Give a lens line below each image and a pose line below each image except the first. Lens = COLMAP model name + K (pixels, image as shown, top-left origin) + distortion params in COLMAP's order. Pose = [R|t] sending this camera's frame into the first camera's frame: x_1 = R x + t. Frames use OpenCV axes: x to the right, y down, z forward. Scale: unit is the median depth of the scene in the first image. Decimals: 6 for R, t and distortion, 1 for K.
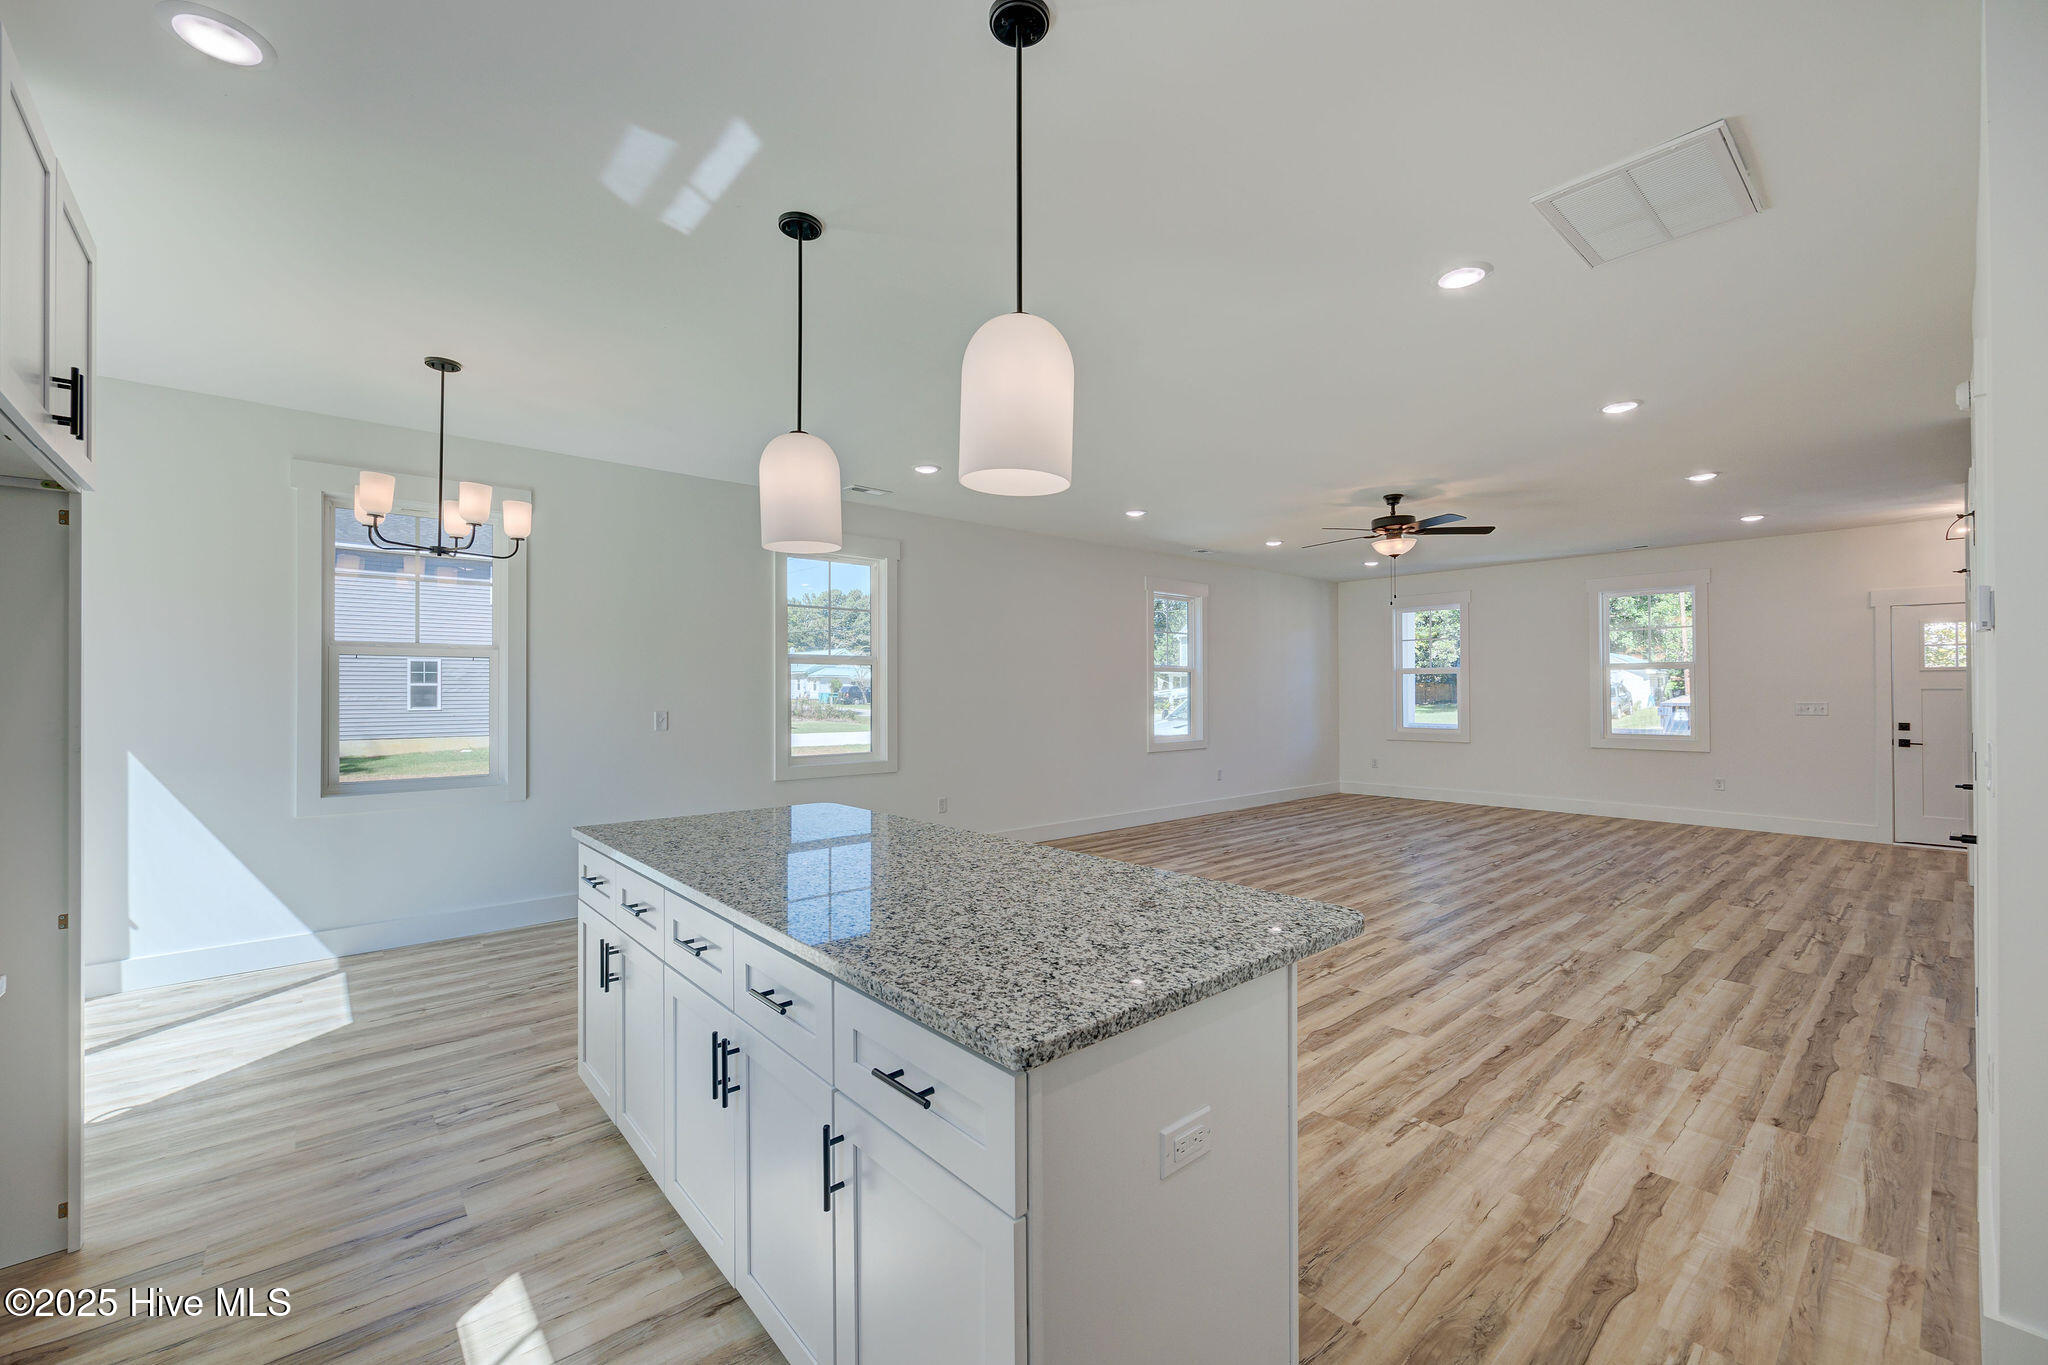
lens RADIAL K [[824.9, 0, 1033.7], [0, 824.9, 687.6], [0, 0, 1]] dist [0.001345, 0.000175]
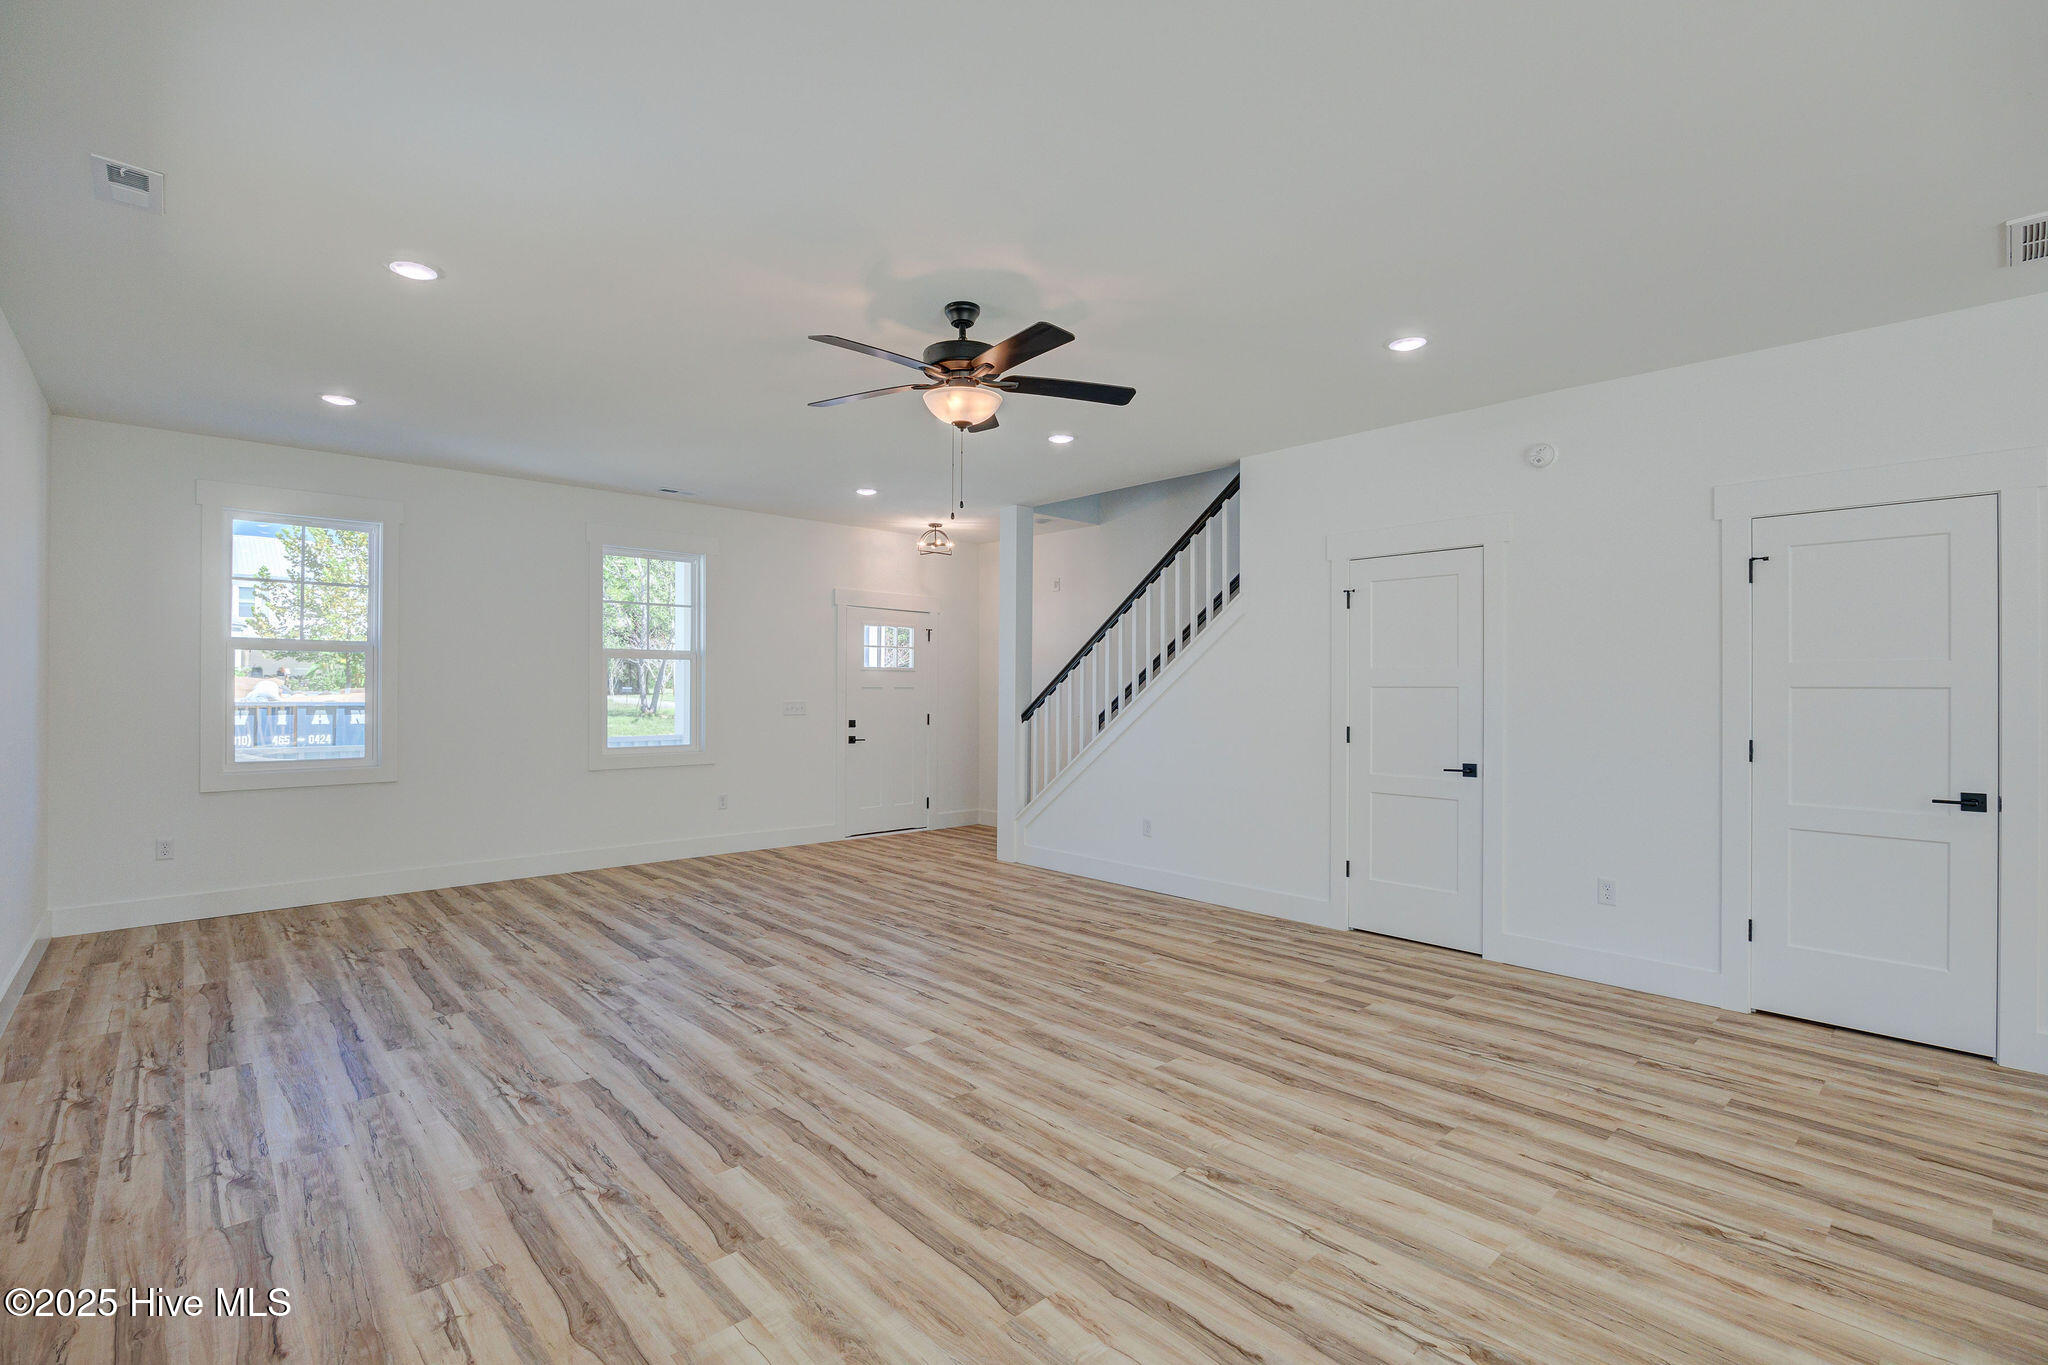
lens RADIAL K [[923.6, 0, 1031.3], [0, 923.6, 689.0], [0, 0, 1]] dist [-0.010550, -0.000181]
pose [[-0.035067, 0.008916, 0.999345, -0.194473], [-0.019624, 0.999761, -0.009608, 0.019291], [-0.999192, -0.019948, -0.034883, 1.486028]]
